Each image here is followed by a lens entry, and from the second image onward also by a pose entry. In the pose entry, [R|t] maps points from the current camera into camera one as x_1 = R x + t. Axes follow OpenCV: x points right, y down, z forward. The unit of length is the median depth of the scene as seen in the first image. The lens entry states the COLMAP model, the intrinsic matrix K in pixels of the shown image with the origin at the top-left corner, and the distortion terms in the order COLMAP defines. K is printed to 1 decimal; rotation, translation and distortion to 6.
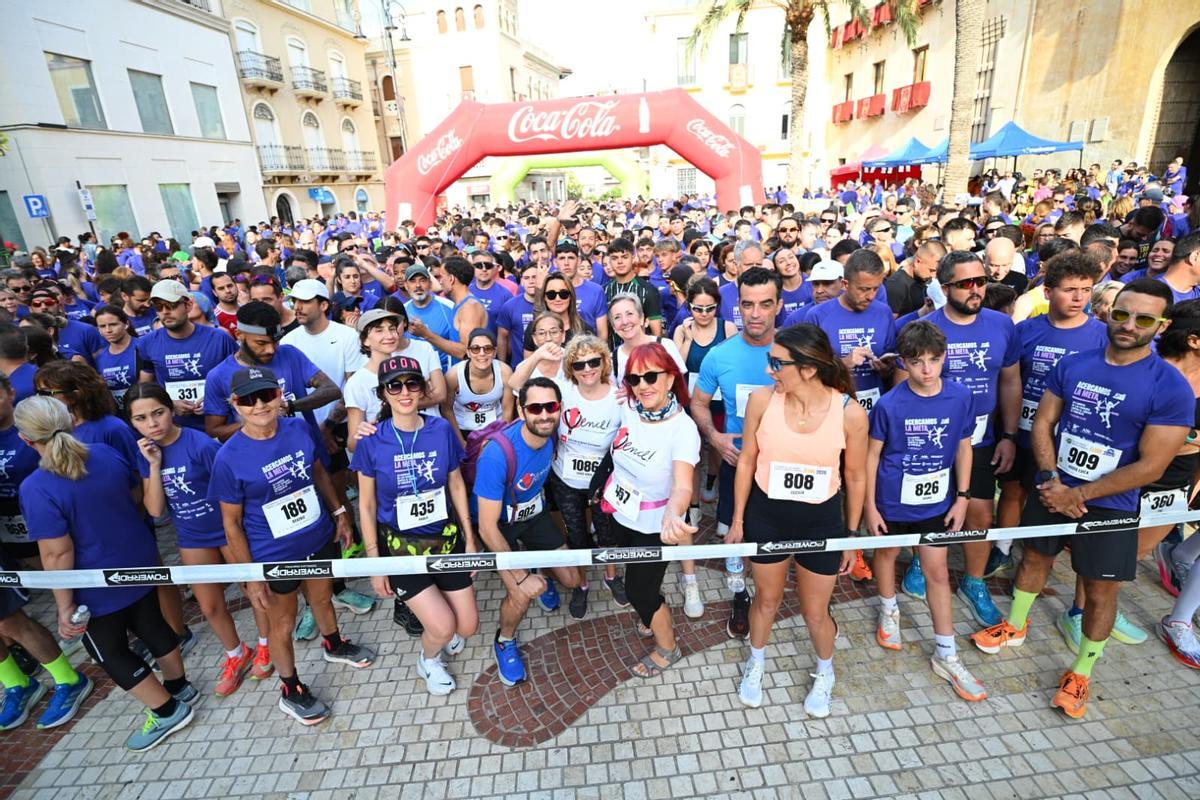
lens RADIAL K [[599.7, 0, 603.1], [0, 599.7, 393.2], [0, 0, 1]] dist [-0.029561, -0.002147]
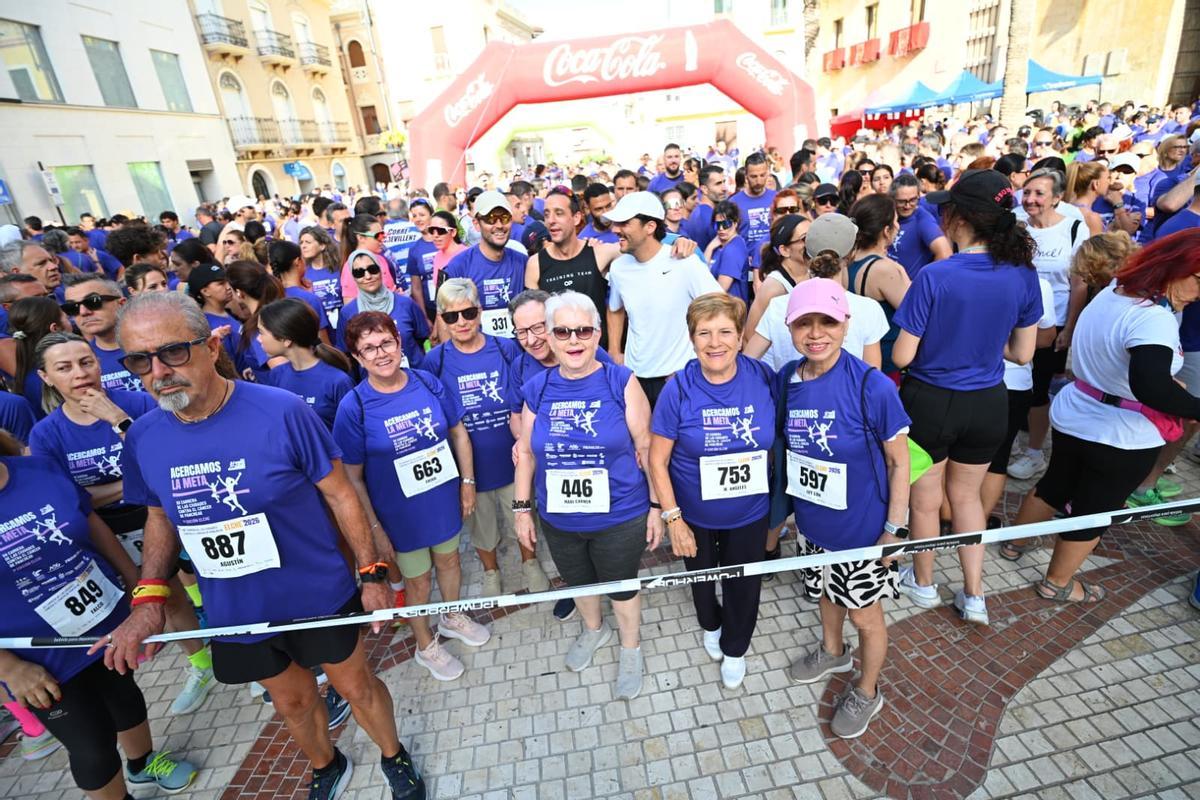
lens RADIAL K [[581.1, 0, 580.2], [0, 581.1, 404.4], [0, 0, 1]] dist [-0.029236, -0.000783]
pose [[0.997162, -0.062748, 0.041601, -0.099110], [0.059981, 0.996100, 0.064712, 0.006451], [-0.045499, -0.062033, 0.997036, 0.050035]]
